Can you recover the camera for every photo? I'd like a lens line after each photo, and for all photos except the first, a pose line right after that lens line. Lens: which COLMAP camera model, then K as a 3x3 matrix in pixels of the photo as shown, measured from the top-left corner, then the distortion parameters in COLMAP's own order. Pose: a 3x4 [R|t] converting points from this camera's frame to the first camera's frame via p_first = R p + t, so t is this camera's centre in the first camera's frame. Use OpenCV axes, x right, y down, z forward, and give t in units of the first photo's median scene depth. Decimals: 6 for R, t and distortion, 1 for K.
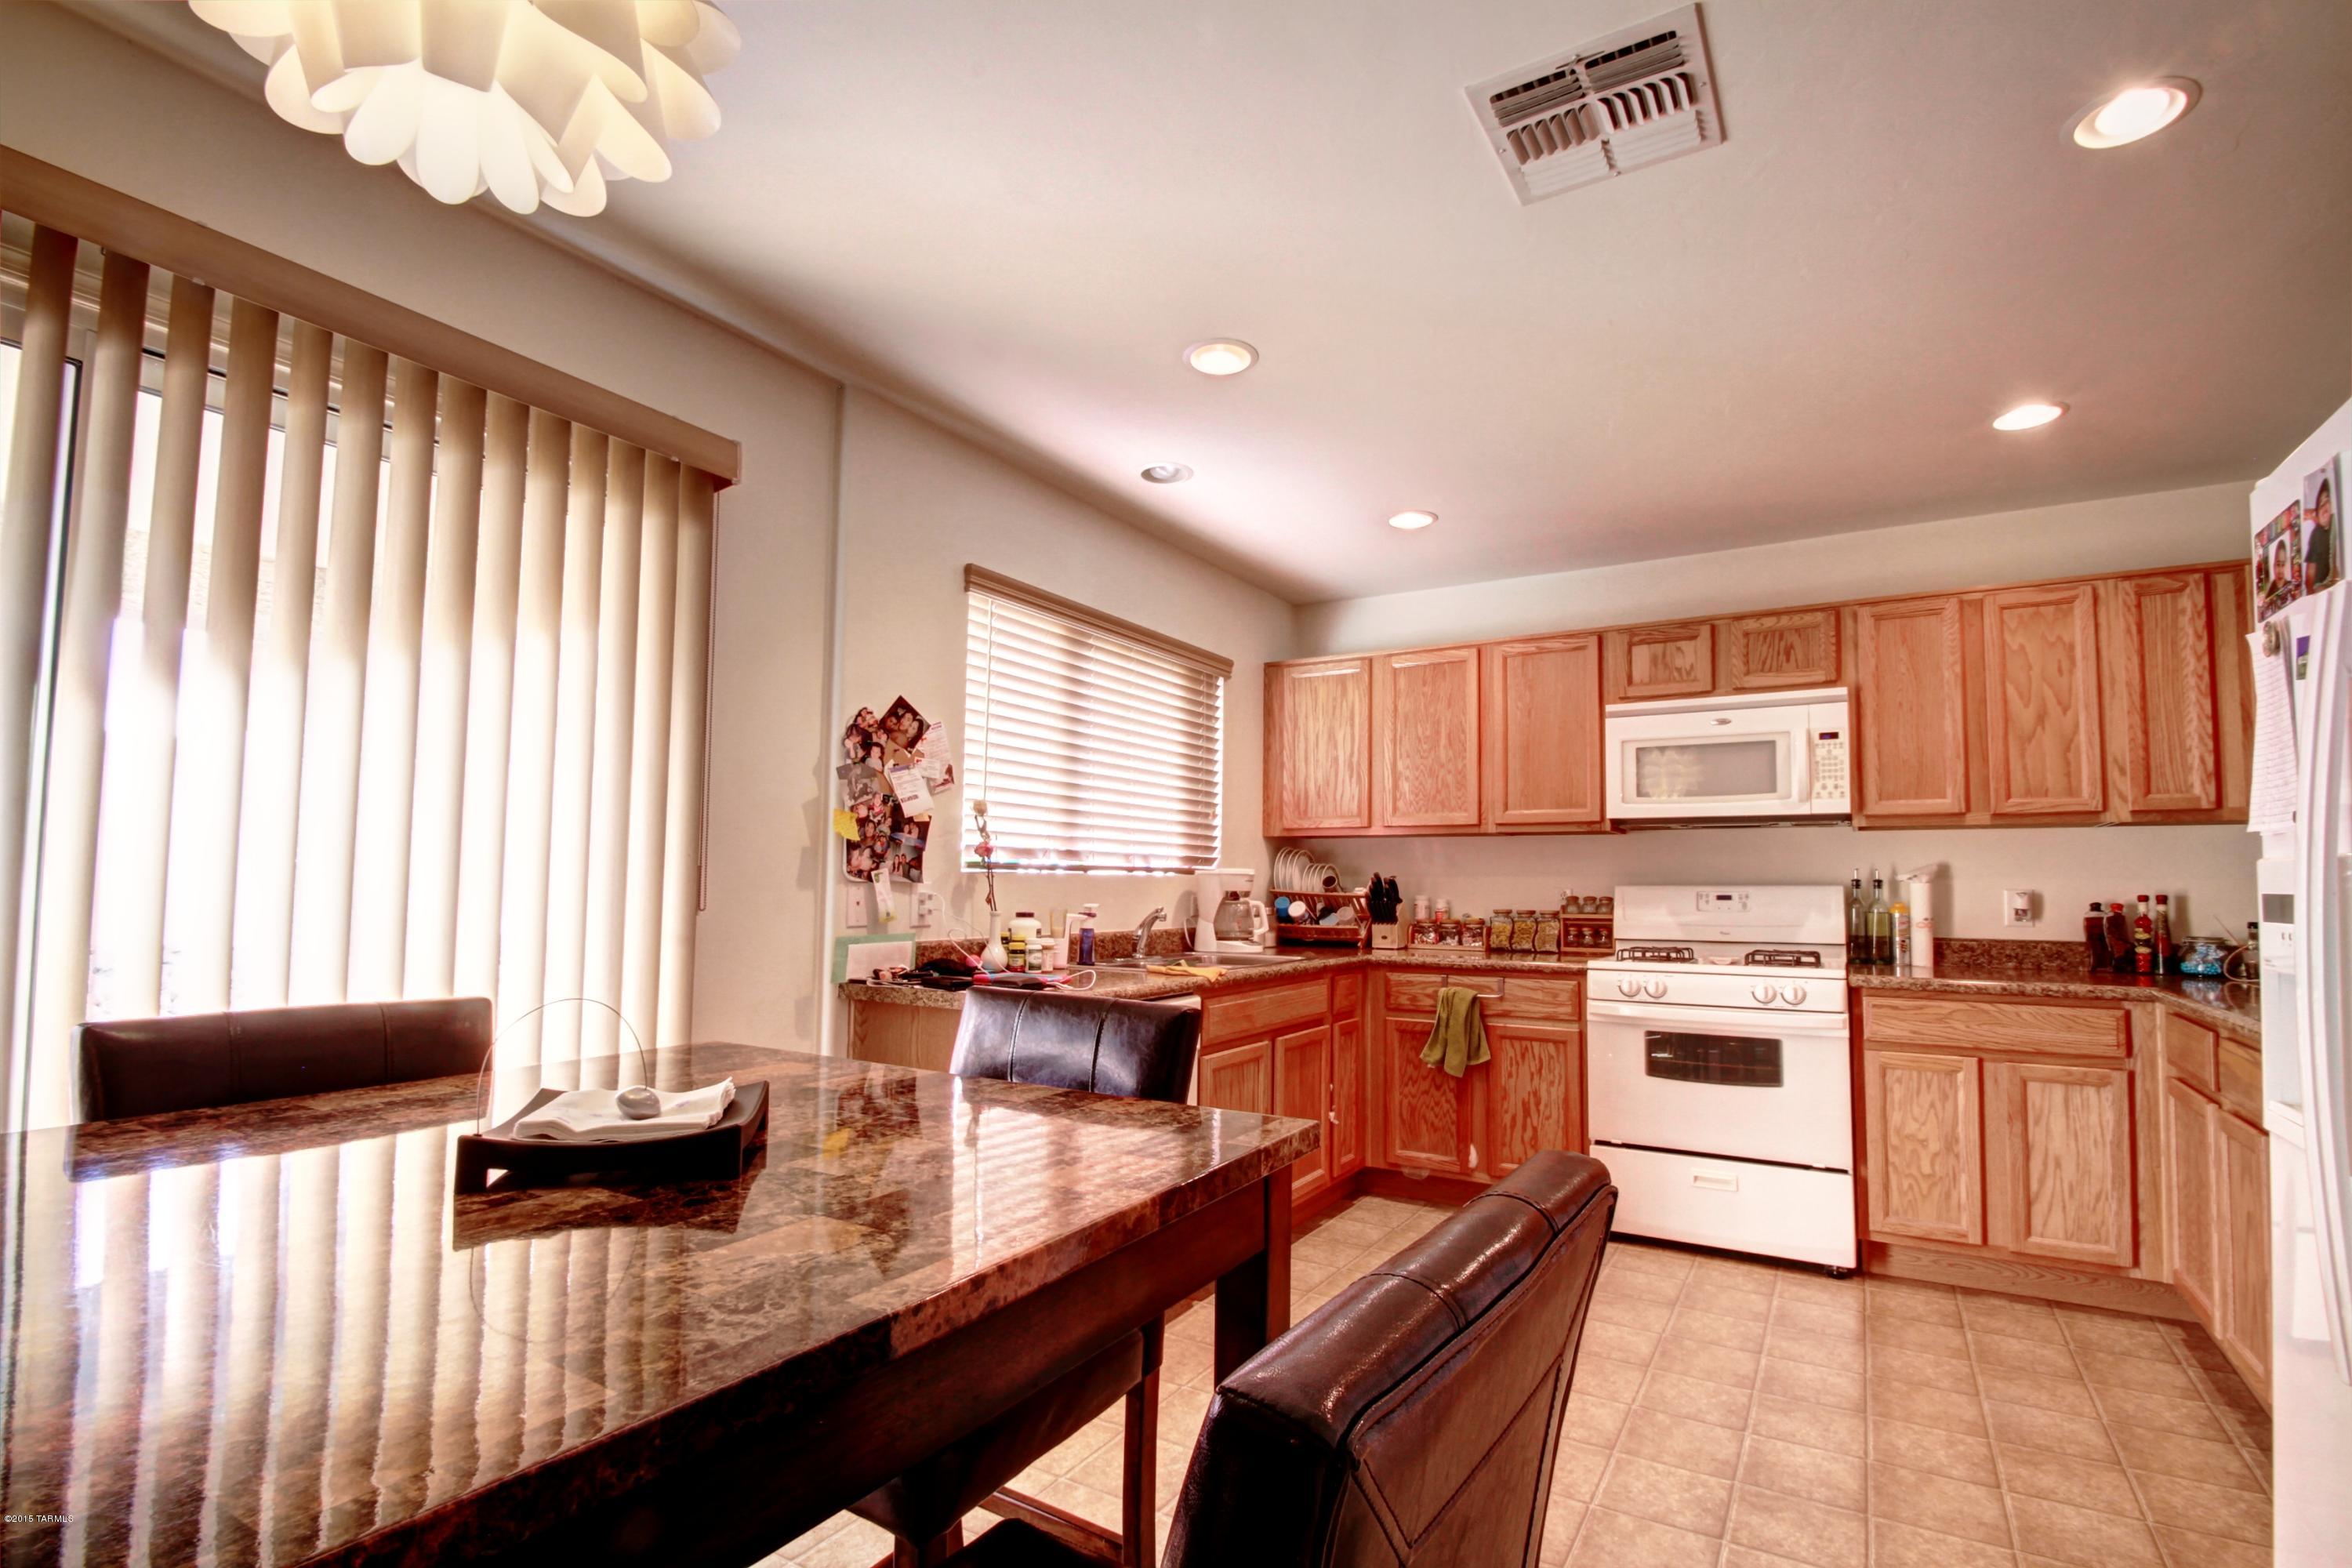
lens RADIAL K [[1091.9, 0, 1193.7], [0, 1091.9, 814.7], [0, 0, 1]] dist [0.002174, -0.009802]
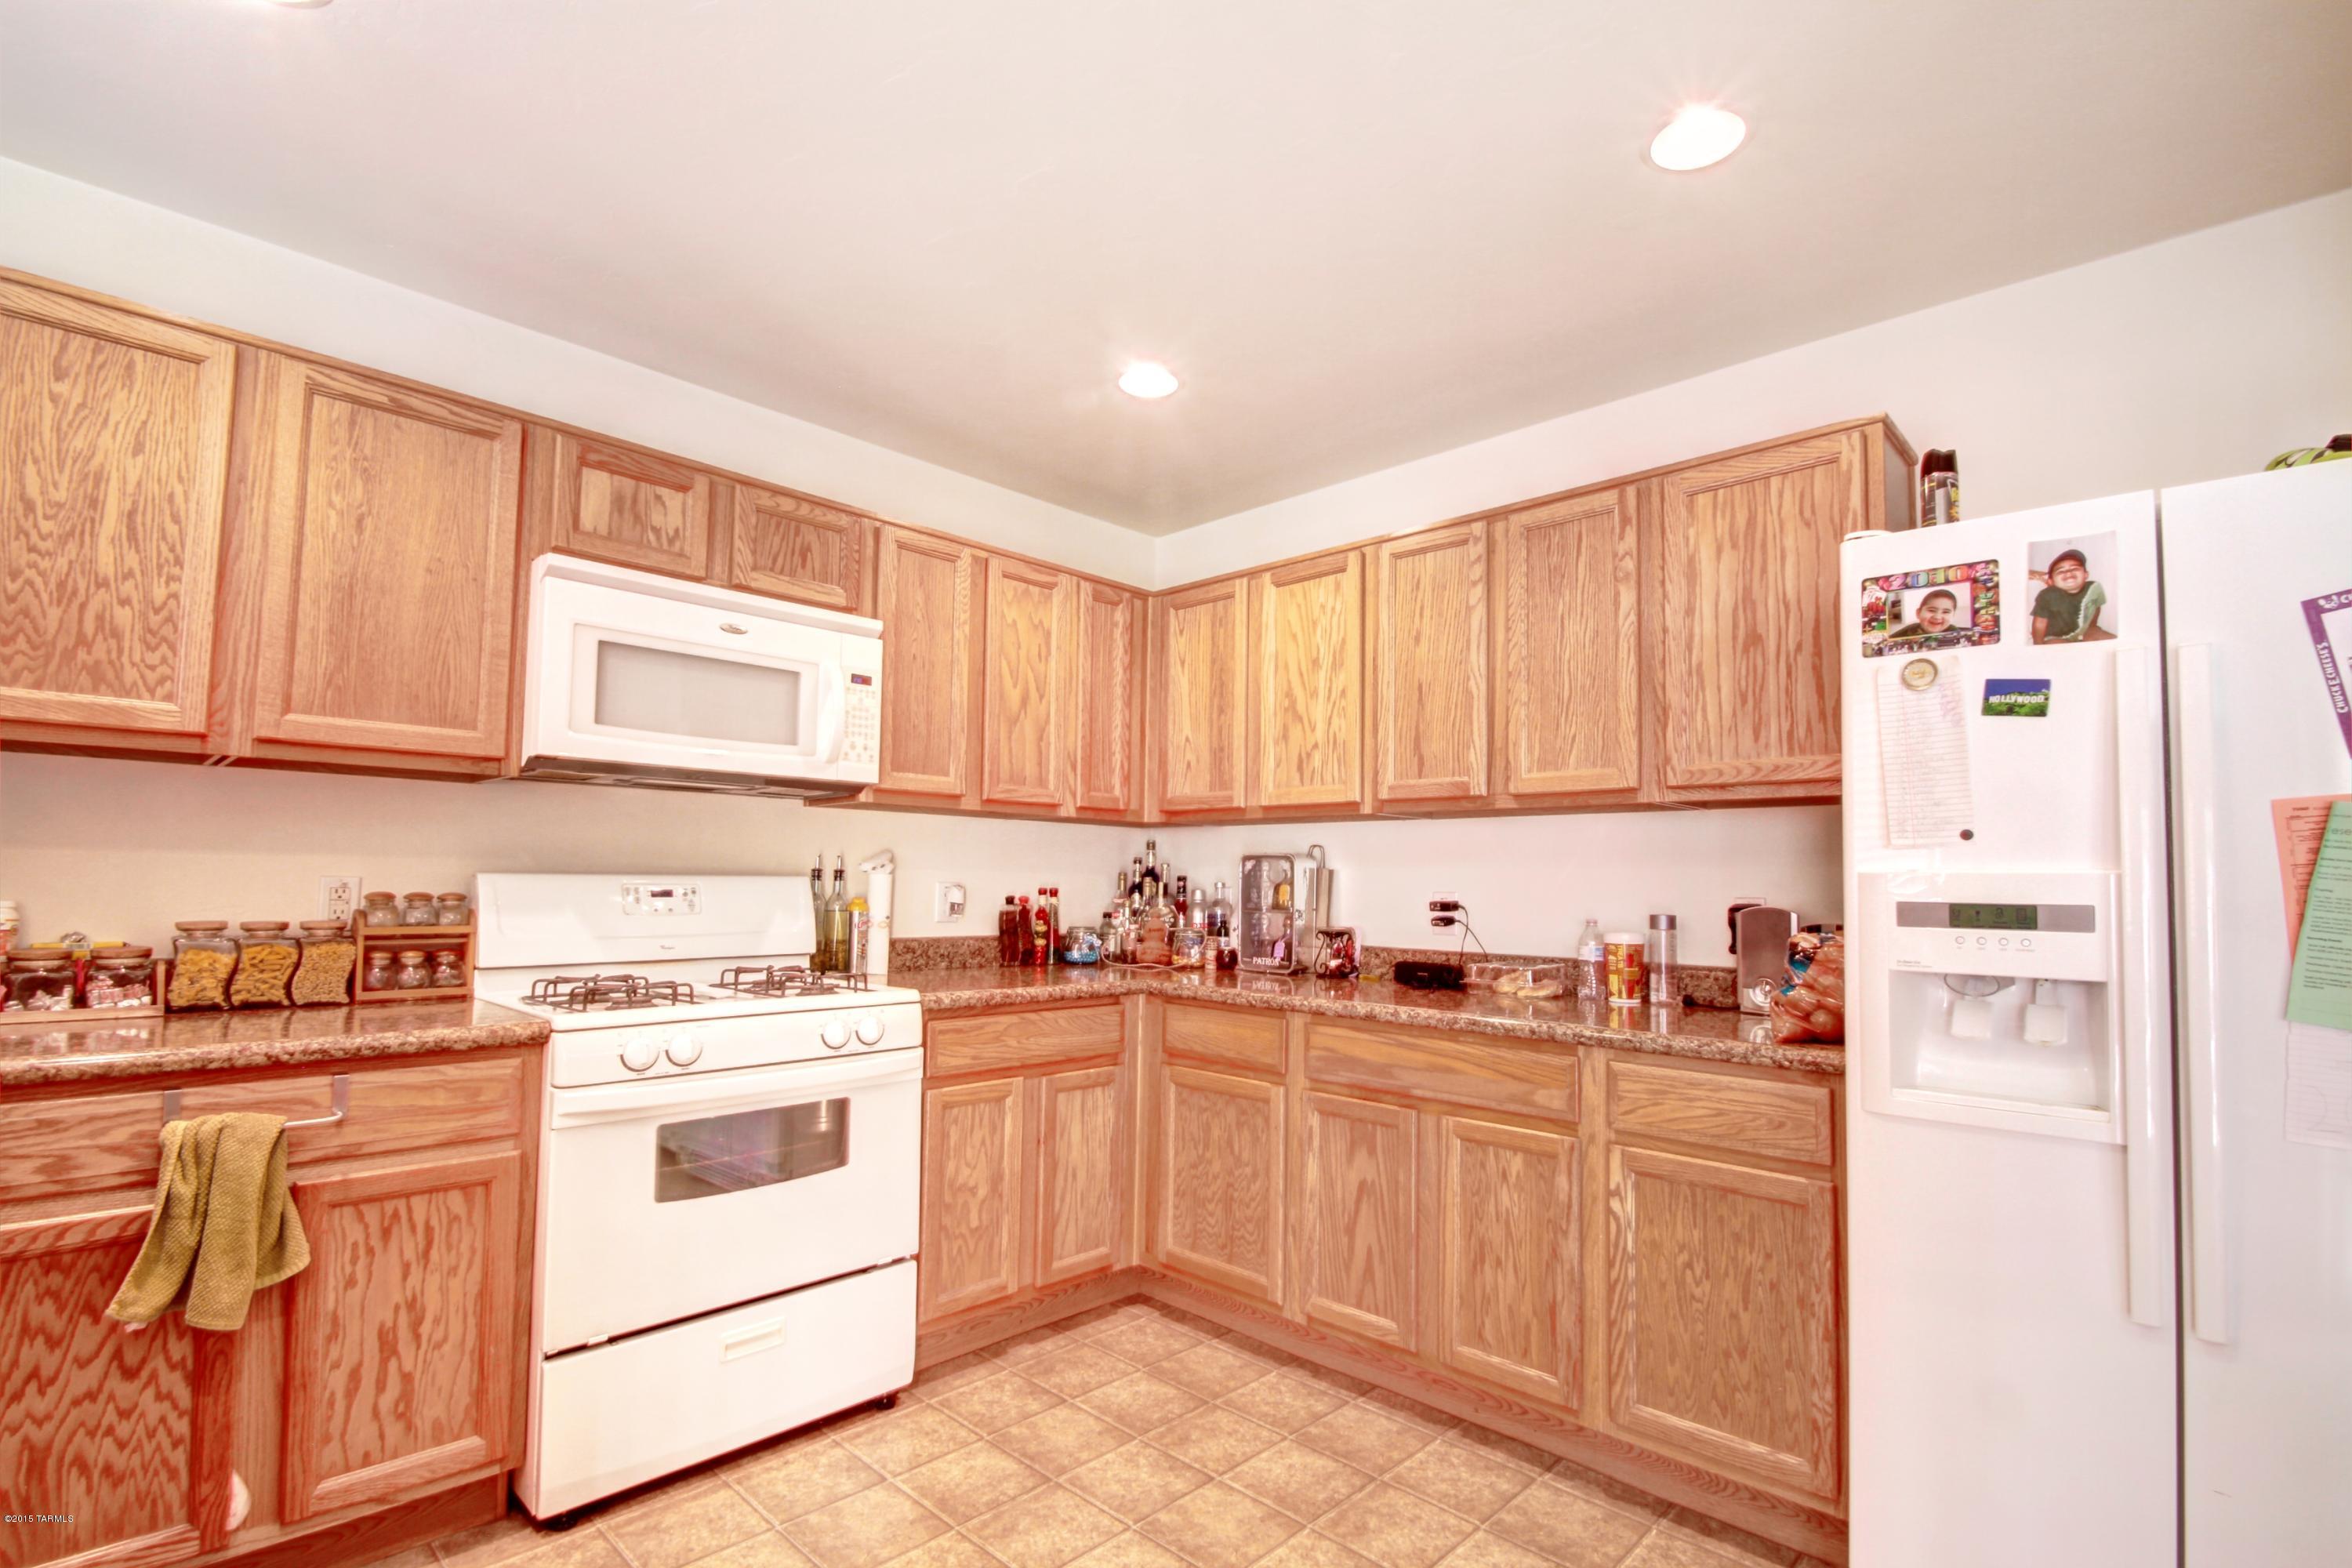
lens RADIAL K [[1091.9, 0, 1202.9], [0, 1091.9, 826.7], [0, 0, 1]] dist [0.002174, -0.009802]
pose [[0.207340, 0.046536, 0.977162, -0.097026], [-0.076500, 0.996580, -0.031229, 0.032968], [-0.975273, -0.068278, 0.210191, 0.573901]]
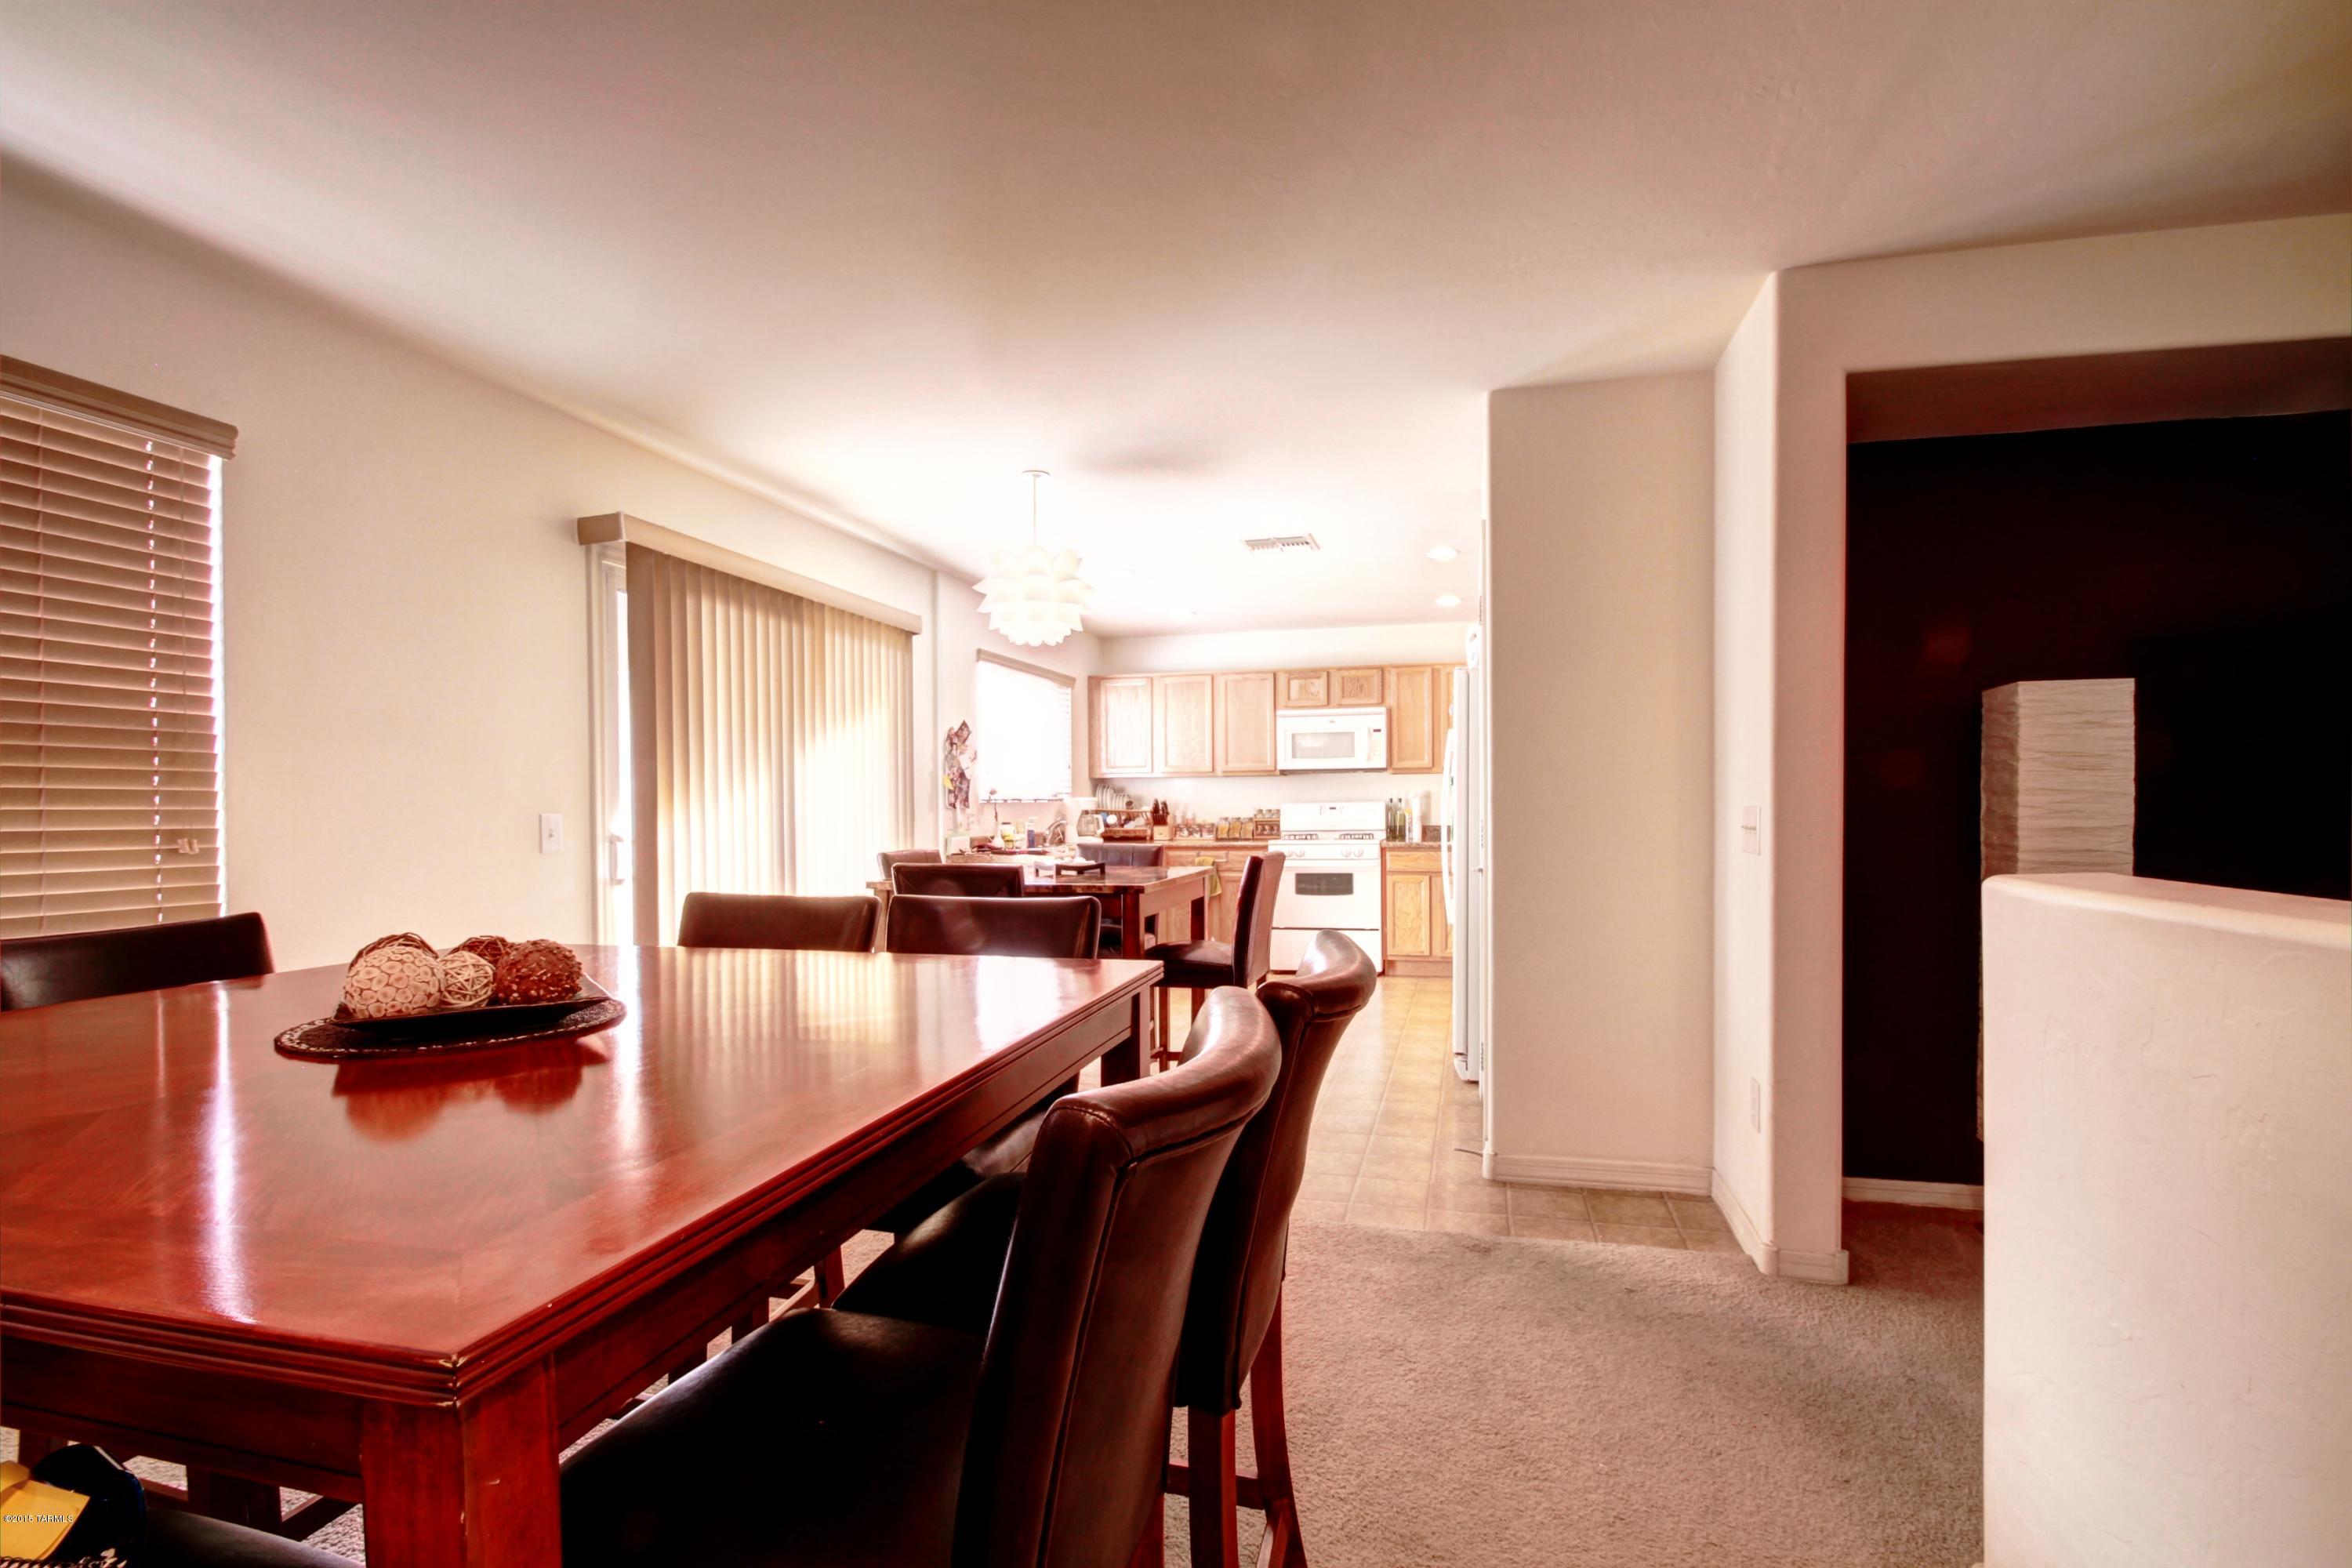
lens RADIAL K [[1091.9, 0, 1185.0], [0, 1091.9, 807.4], [0, 0, 1]] dist [0.002174, -0.009802]
pose [[0.958549, -0.019593, 0.284253, -0.354661], [0.000073, 0.997650, 0.068520, -0.064832], [-0.284928, -0.065659, 0.956298, -0.869234]]
